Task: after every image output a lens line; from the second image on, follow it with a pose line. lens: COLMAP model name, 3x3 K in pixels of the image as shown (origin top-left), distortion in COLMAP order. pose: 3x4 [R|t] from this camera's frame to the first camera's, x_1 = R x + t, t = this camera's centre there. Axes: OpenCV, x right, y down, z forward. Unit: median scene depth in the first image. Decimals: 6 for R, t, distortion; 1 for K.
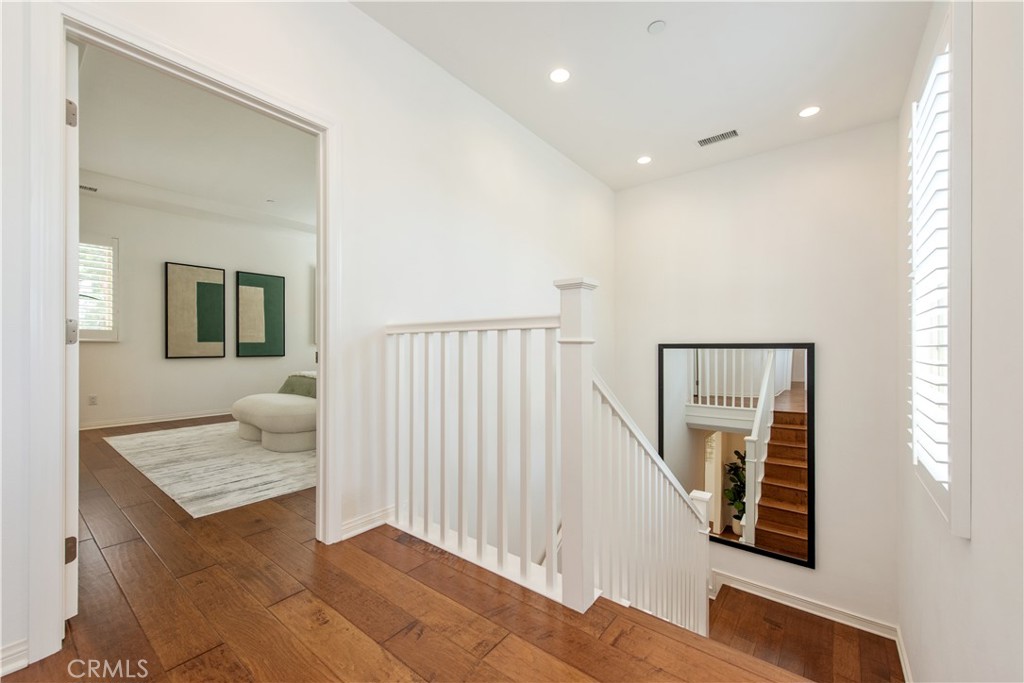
lens RADIAL K [[407.7, 0, 513.3], [0, 407.7, 343.4], [0, 0, 1]] dist [0.000453, -0.001937]
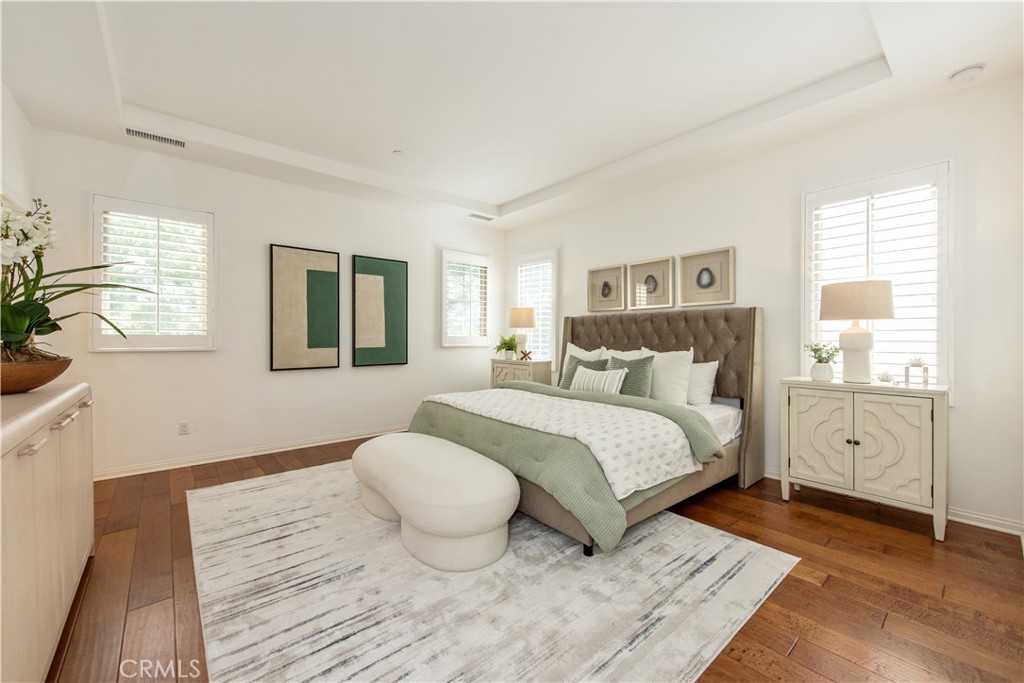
lens RADIAL K [[407.7, 0, 507.5], [0, 407.7, 337.3], [0, 0, 1]] dist [0.000453, -0.001937]
pose [[0.977297, 0.001554, -0.211866, -0.233926], [-0.000608, 0.999990, 0.004527, -0.026403], [0.211871, -0.004295, 0.977288, 0.315416]]
